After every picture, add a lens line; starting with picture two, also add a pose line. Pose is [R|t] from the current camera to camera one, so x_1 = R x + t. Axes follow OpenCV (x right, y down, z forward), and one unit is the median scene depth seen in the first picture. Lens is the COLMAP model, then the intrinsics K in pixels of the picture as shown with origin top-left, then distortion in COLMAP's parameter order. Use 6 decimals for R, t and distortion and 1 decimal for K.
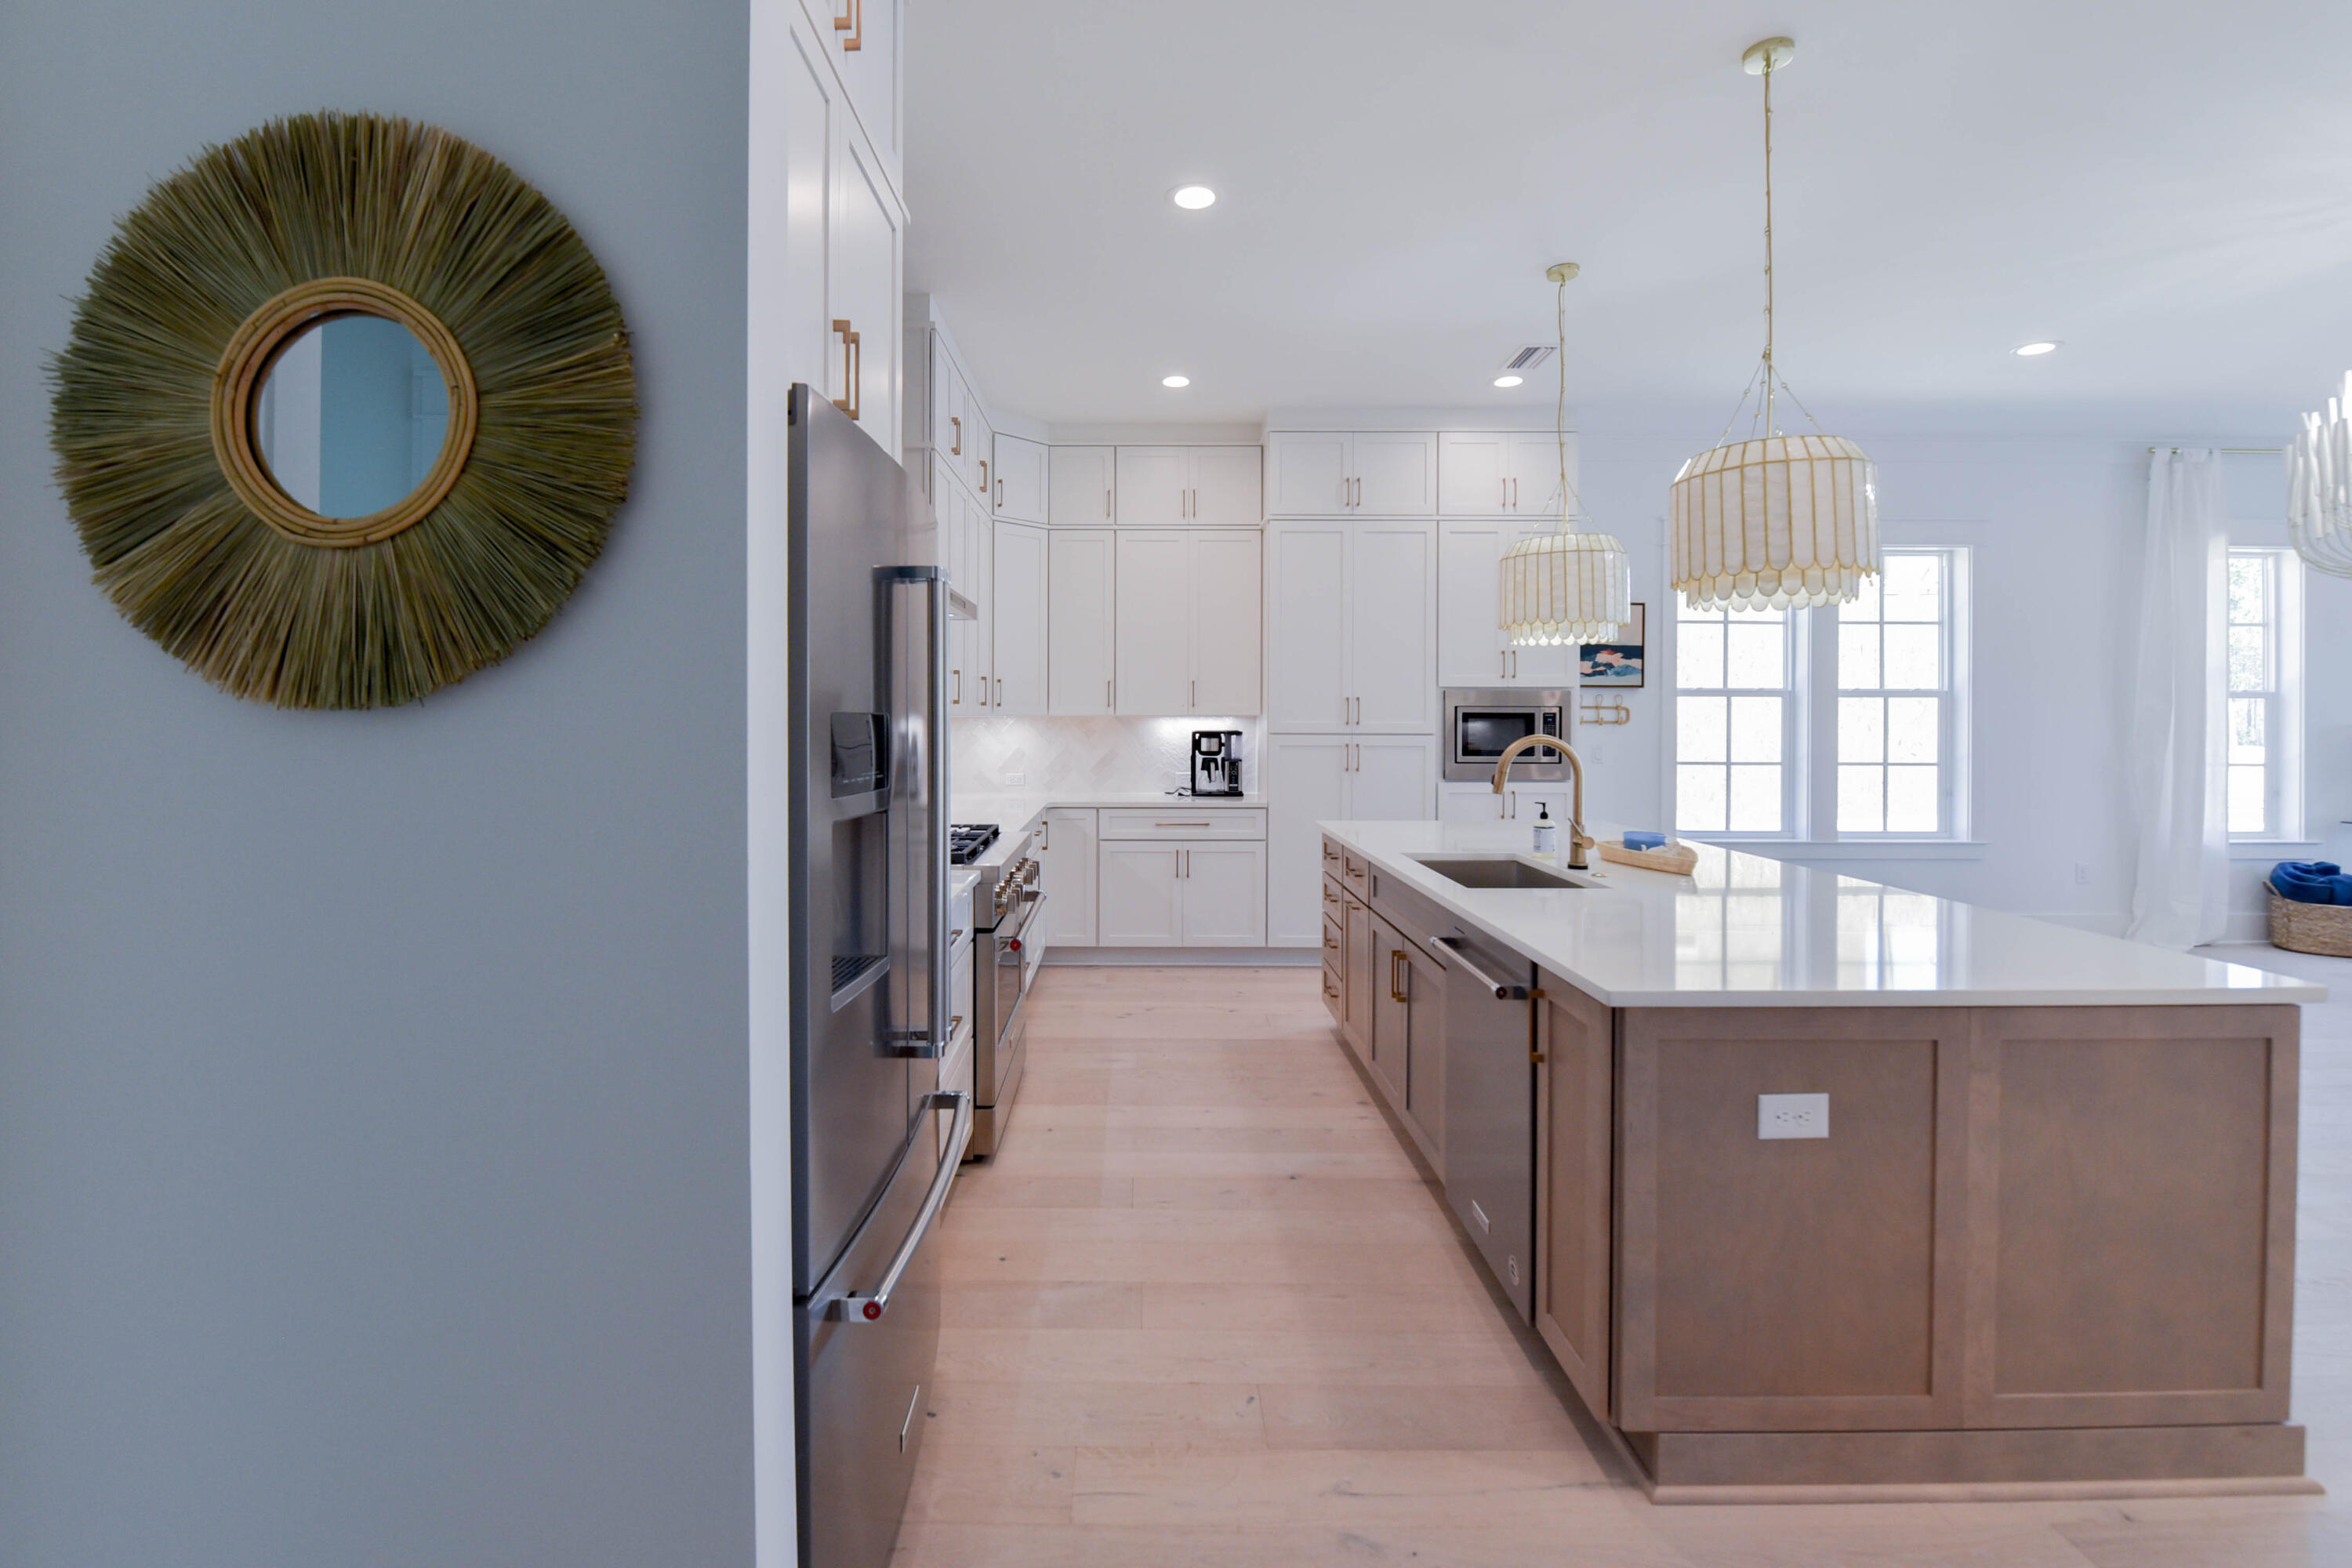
lens RADIAL K [[1056.8, 0, 1162.9], [0, 1056.8, 713.5], [0, 0, 1]] dist [0.000348, -0.007383]
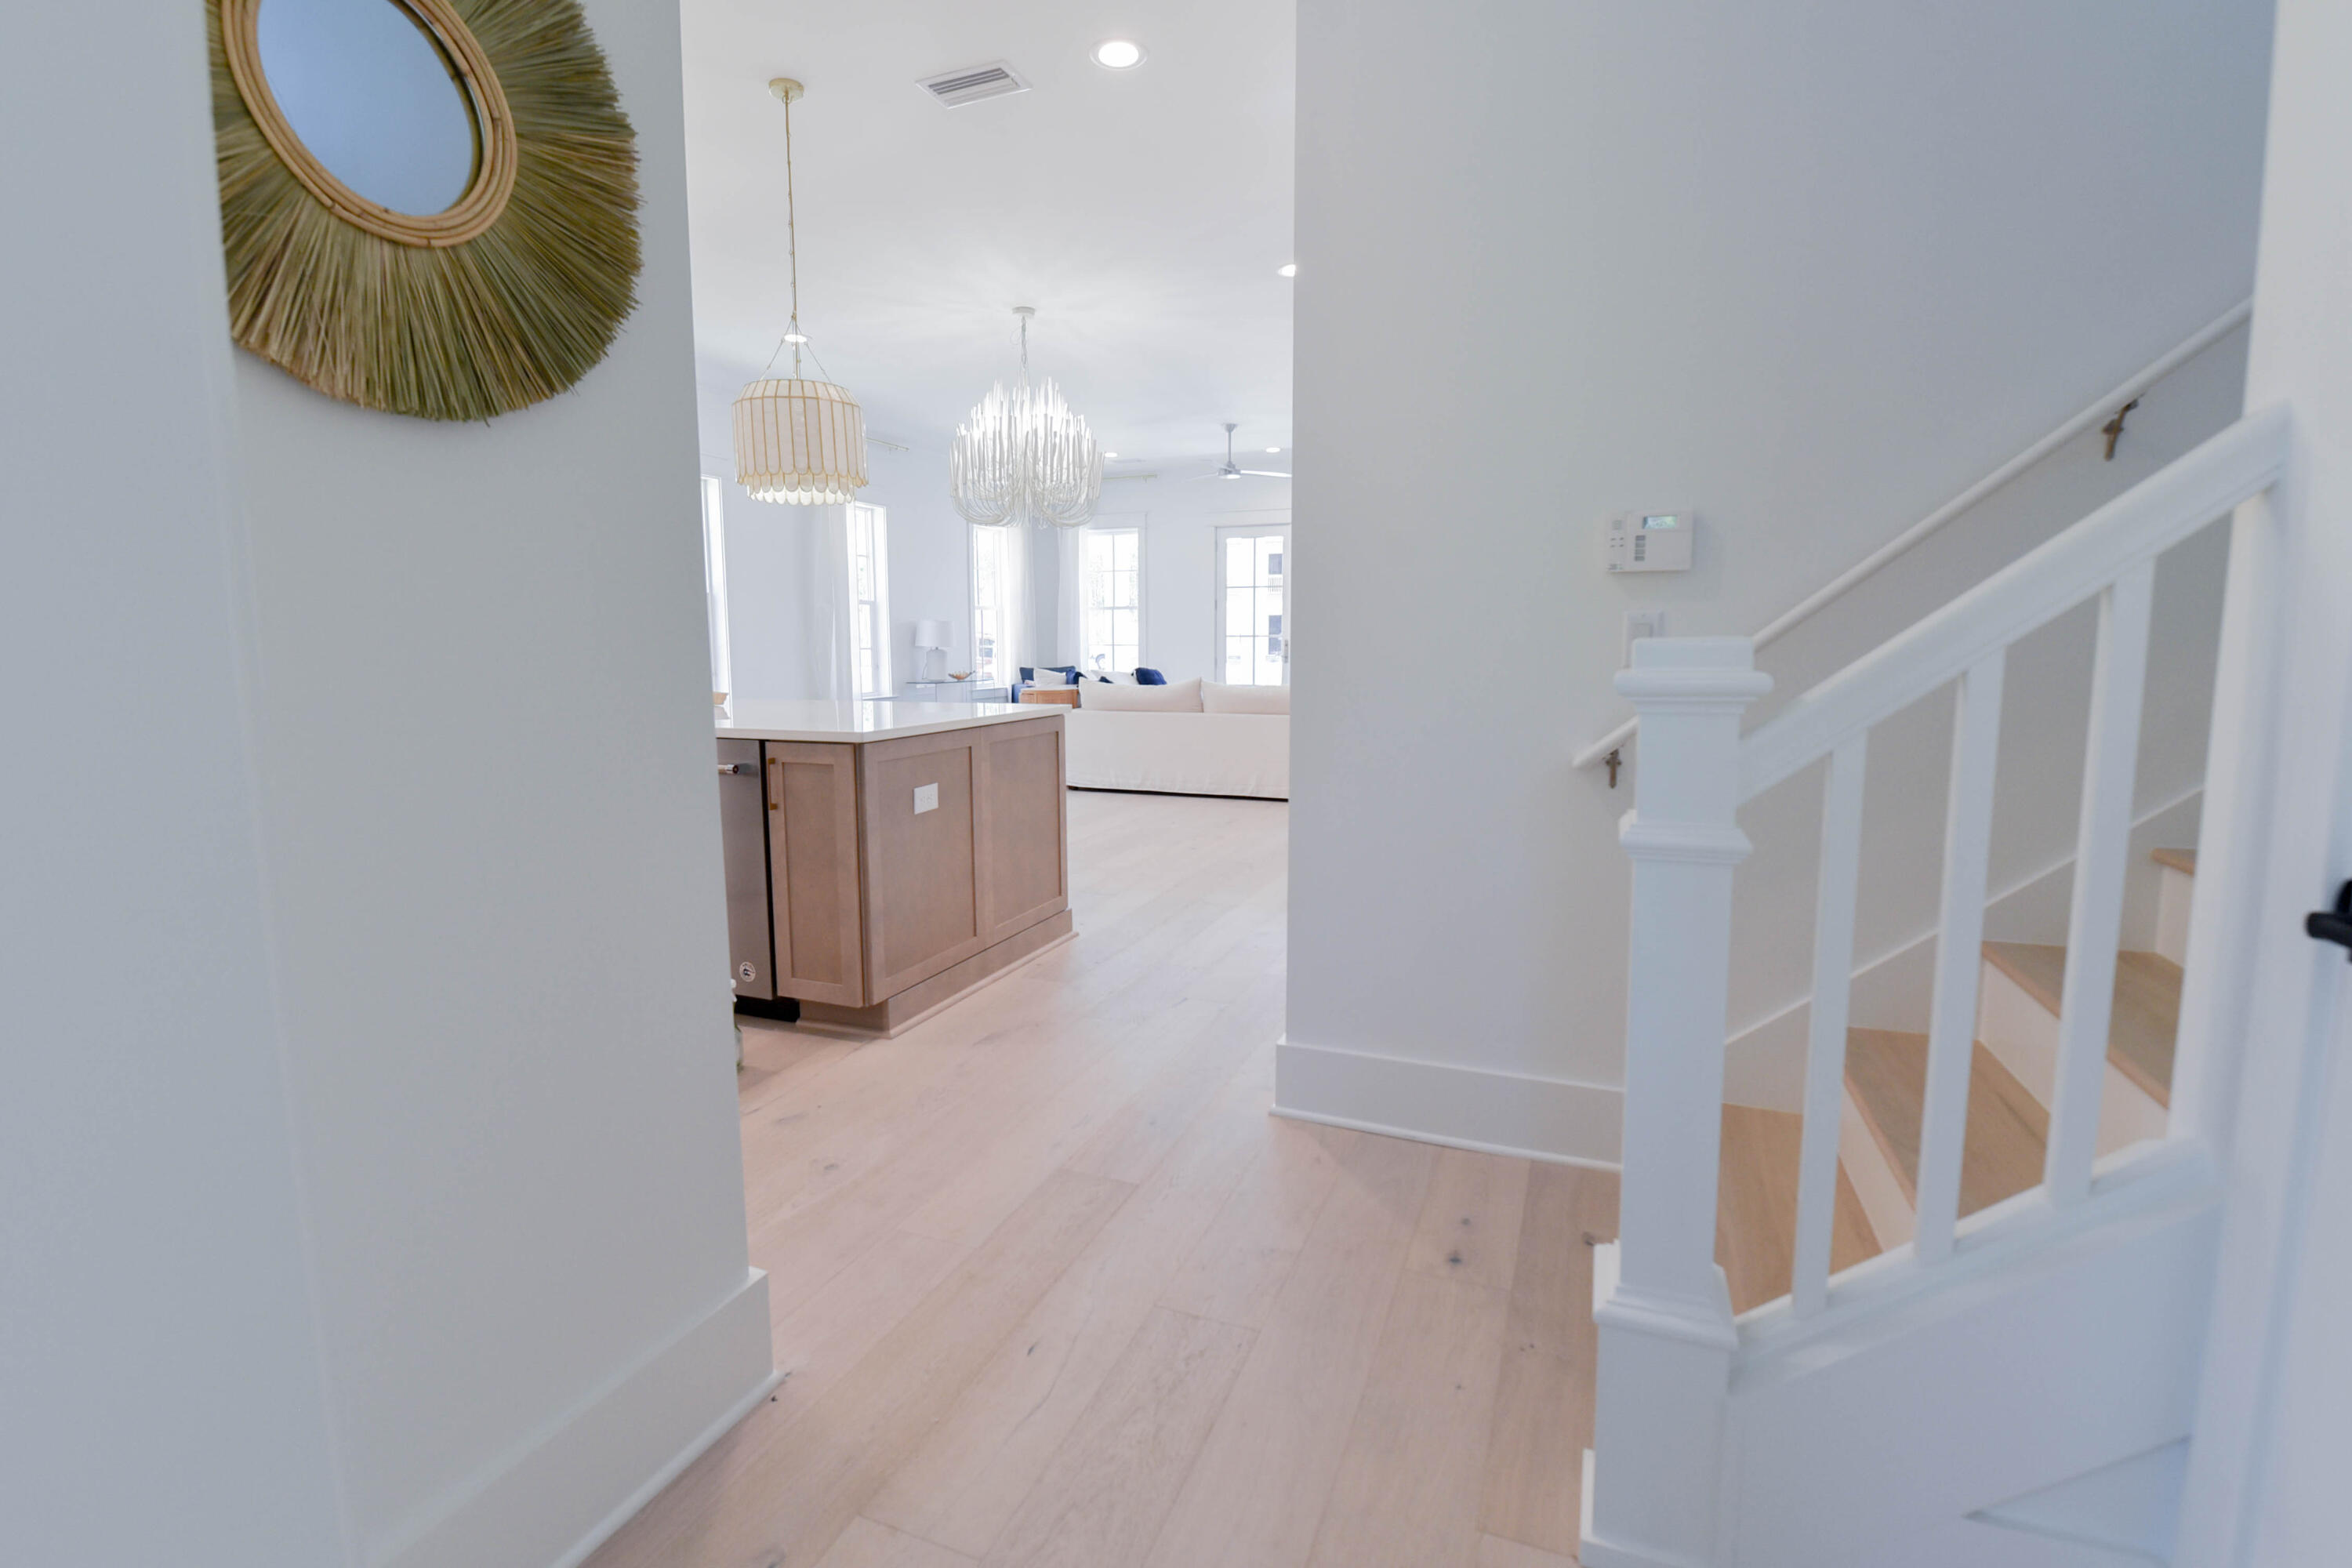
lens RADIAL K [[1066.8, 0, 1165.7], [0, 1066.8, 758.2], [0, 0, 1]] dist [-0.019126, -0.000101]
pose [[0.378797, -0.108202, 0.919133, -0.388866], [0.010344, 0.993575, 0.112703, 0.056702], [-0.925422, -0.033184, 0.377483, -0.008206]]
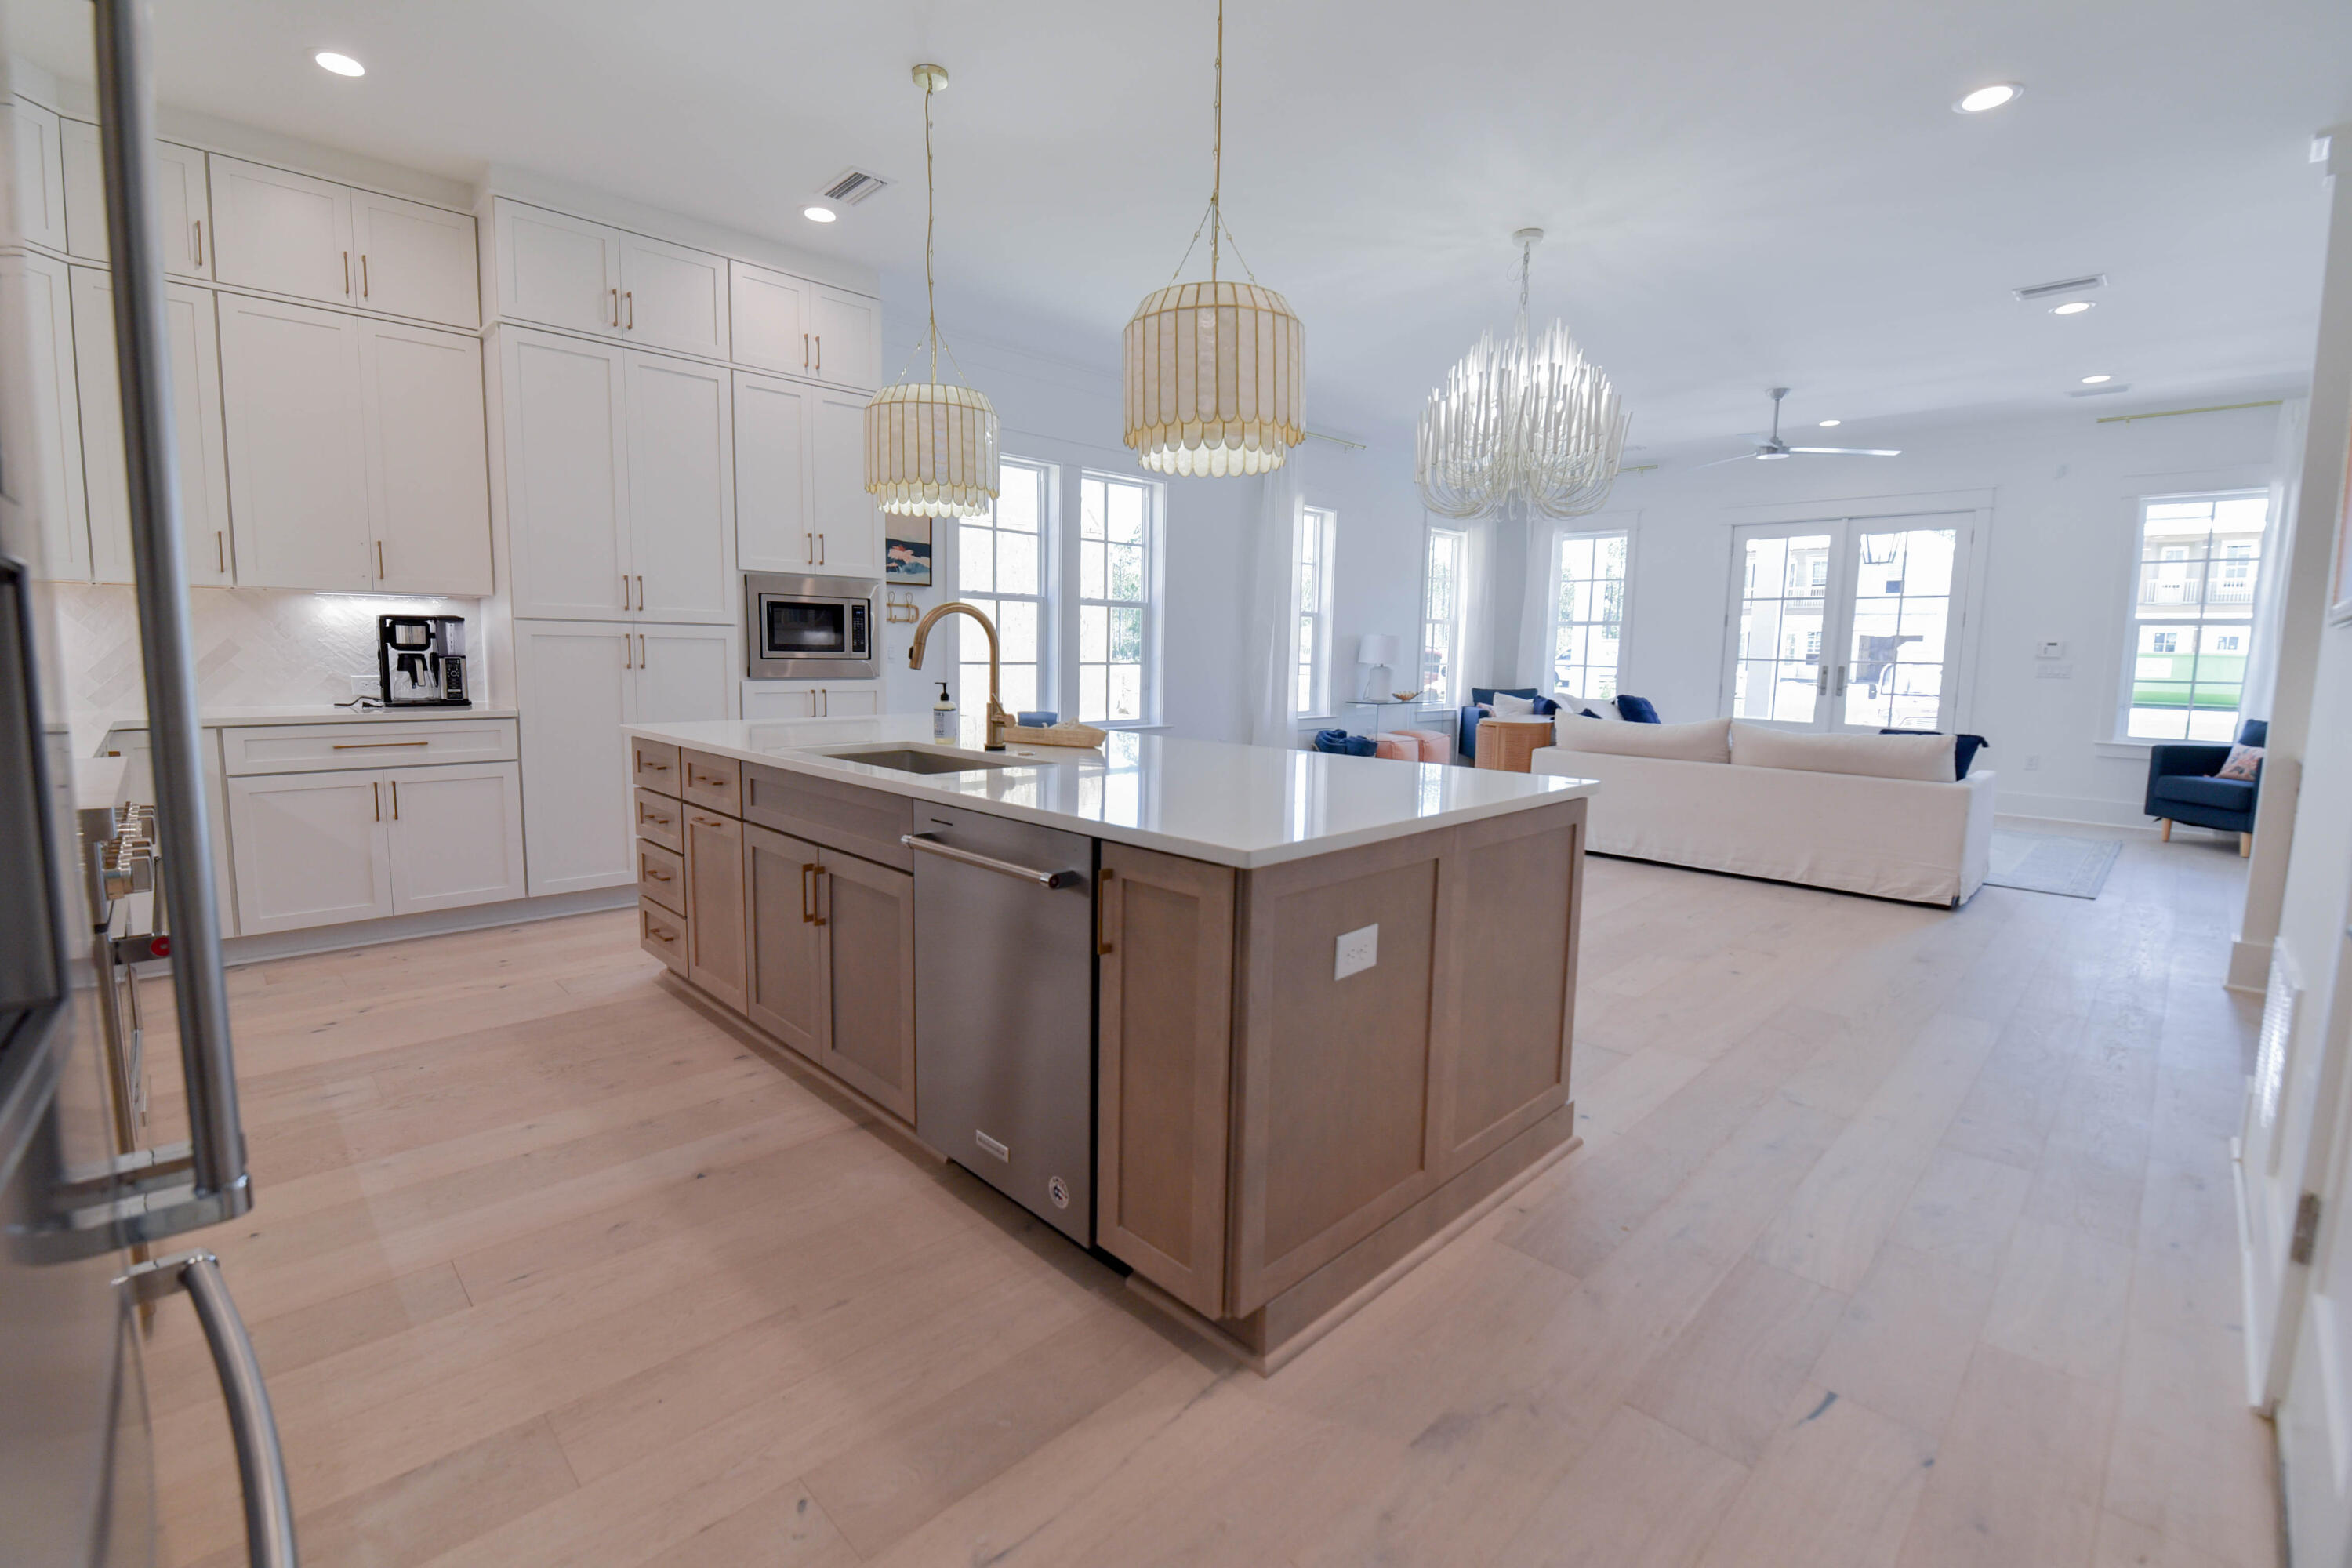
lens RADIAL K [[1013.5, 0, 1161.2], [0, 1013.5, 760.0], [0, 0, 1]] dist [0.000655, -0.011404]
pose [[0.724056, -0.067366, 0.686443, -0.086526], [-0.012219, 0.993810, 0.110420, 0.043885], [-0.689633, -0.088338, 0.718751, 0.206363]]
